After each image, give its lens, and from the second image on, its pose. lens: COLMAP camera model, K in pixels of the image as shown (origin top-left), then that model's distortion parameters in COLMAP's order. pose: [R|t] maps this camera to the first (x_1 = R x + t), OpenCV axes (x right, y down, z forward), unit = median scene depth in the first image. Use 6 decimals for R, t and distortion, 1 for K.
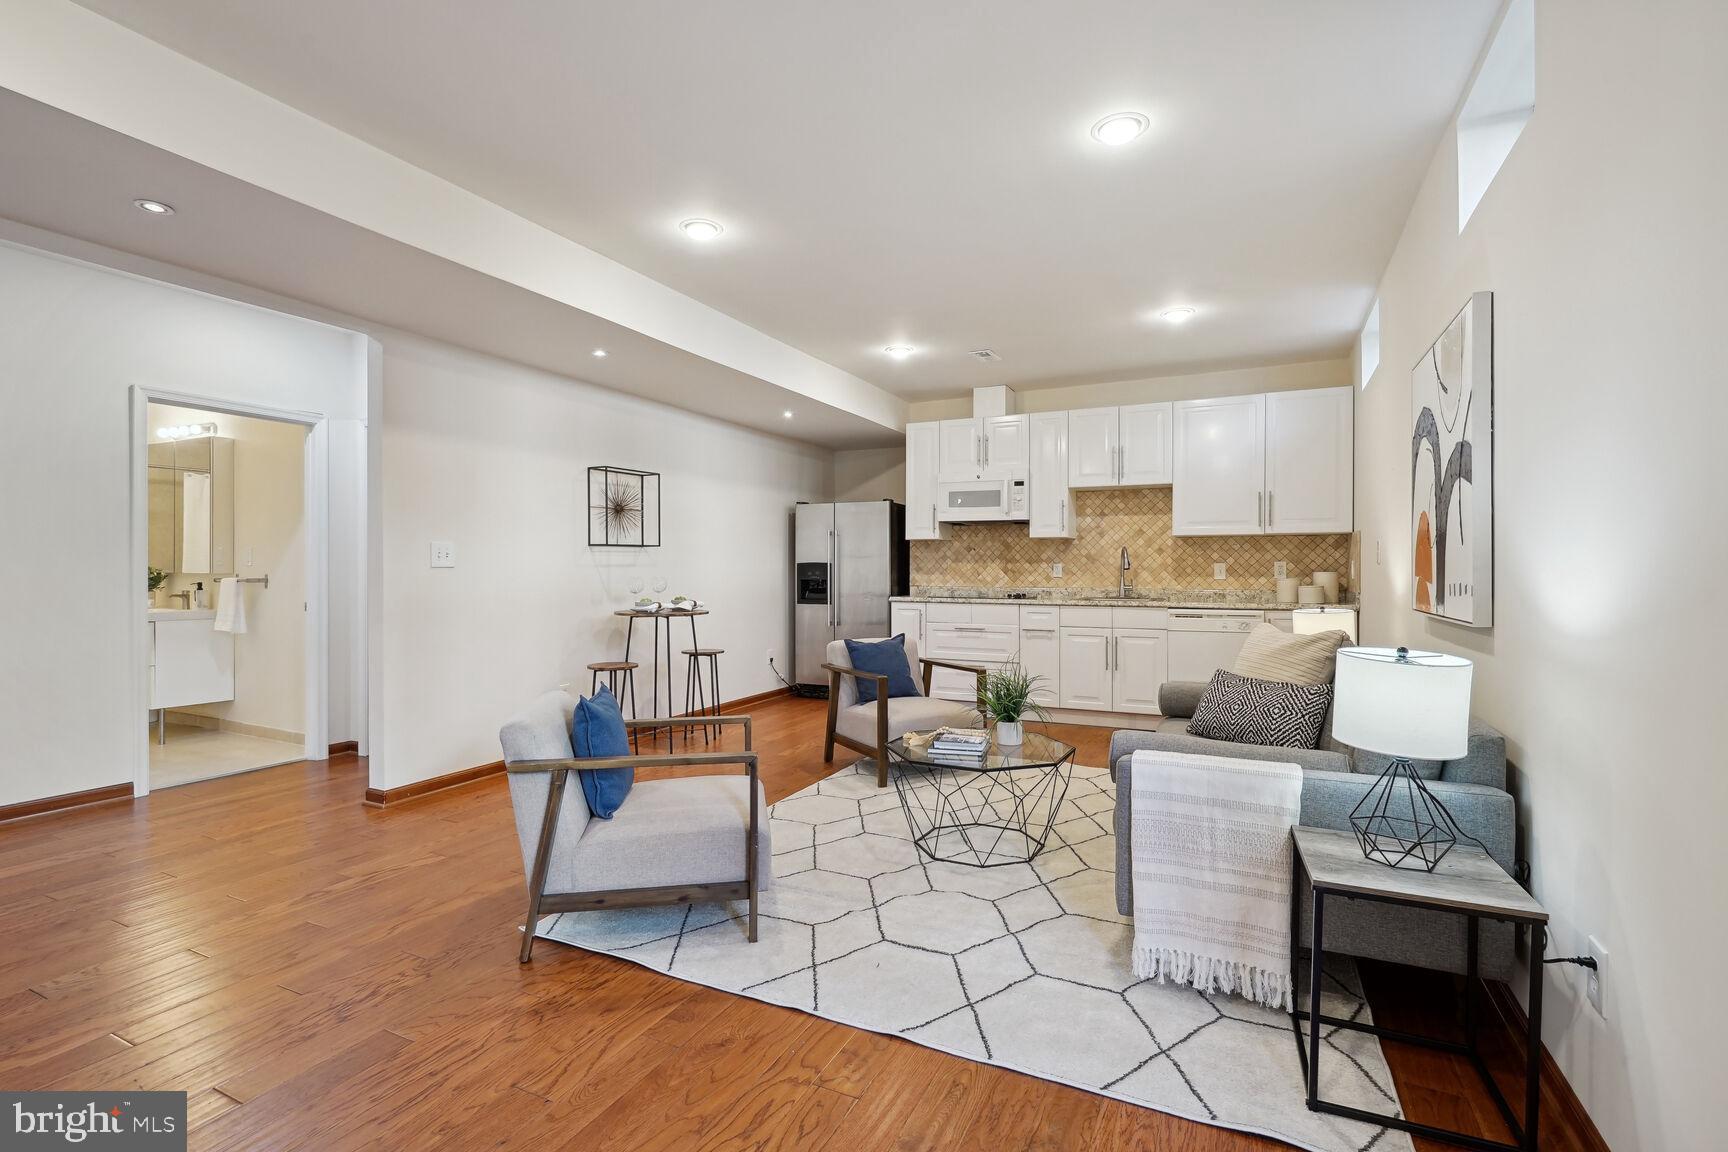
lens RADIAL K [[791.2, 0, 862.2], [0, 791.2, 570.9], [0, 0, 1]] dist [0.002670, 0.007716]
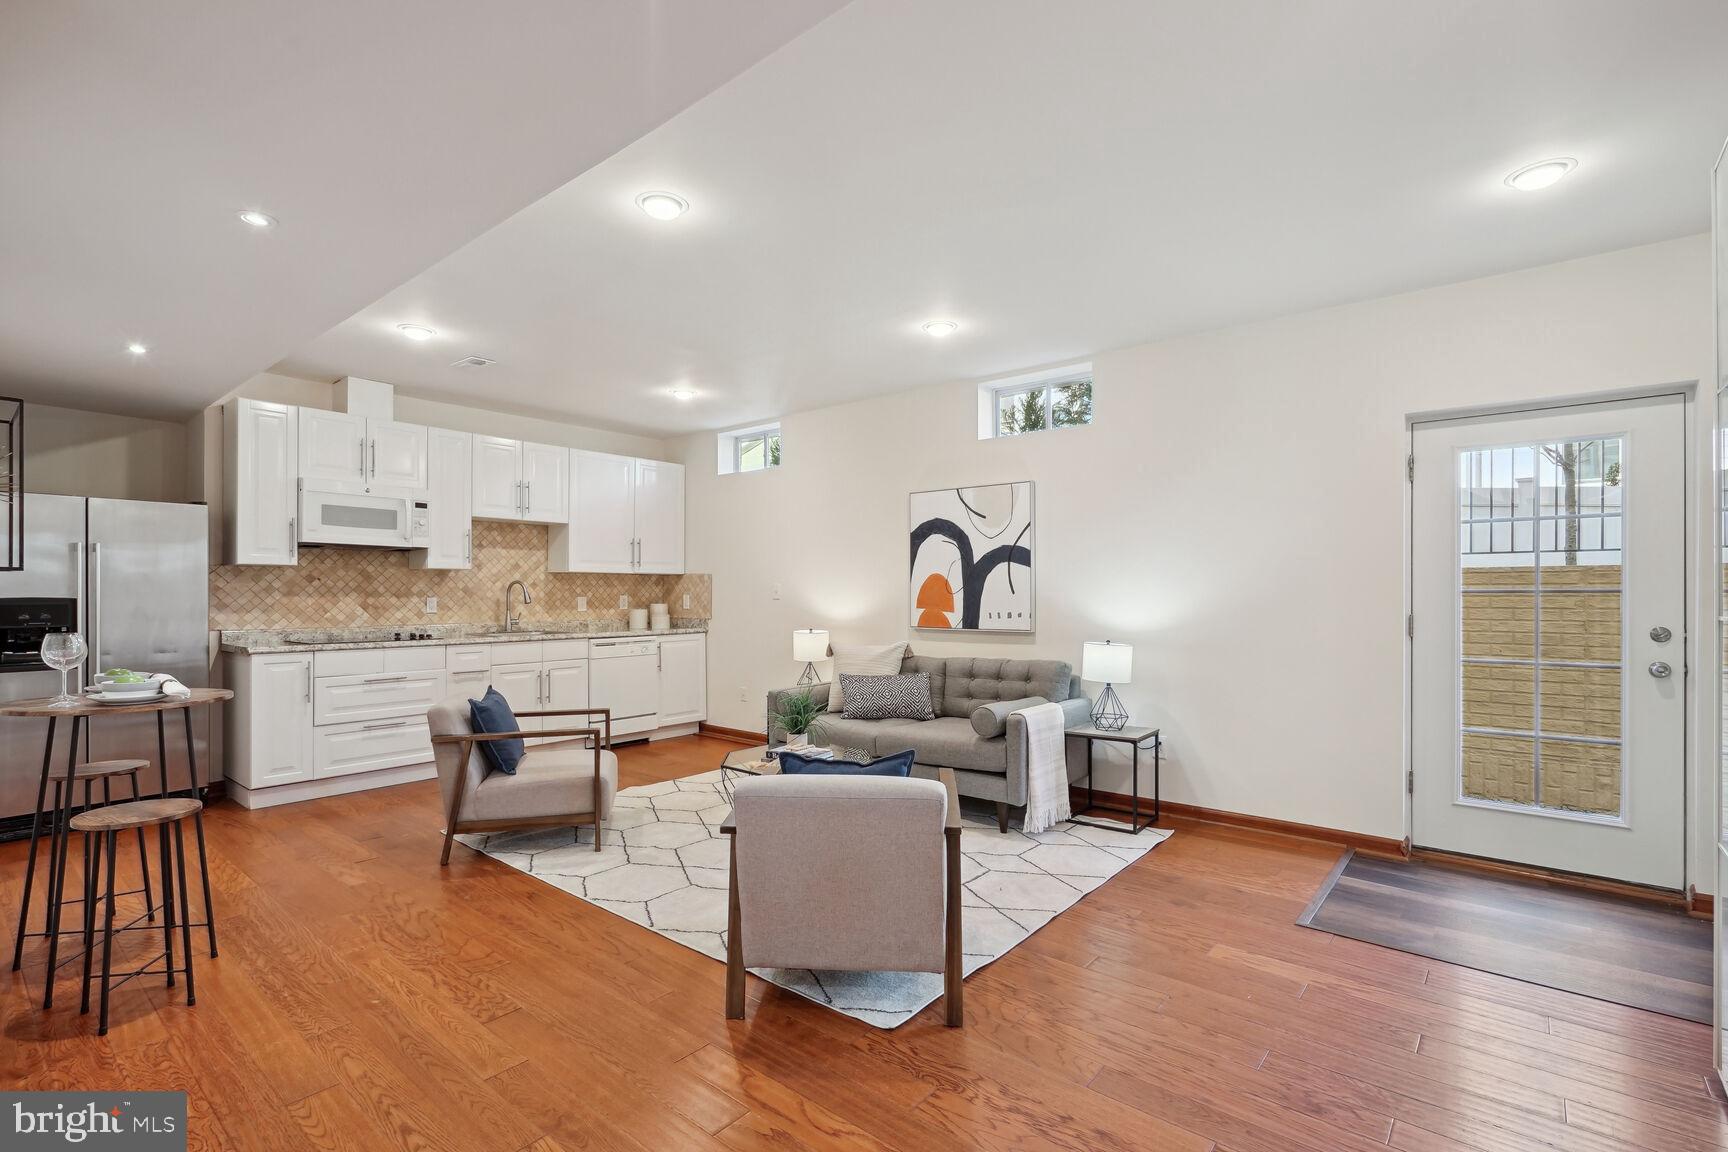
lens RADIAL K [[791.2, 0, 858.1], [0, 791.2, 588.3], [0, 0, 1]] dist [0.002670, 0.007716]
pose [[0.244388, 0.004463, 0.969667, -0.525731], [0.001892, 0.999985, -0.005079, -0.014896], [-0.969676, 0.003076, 0.244376, 0.329464]]
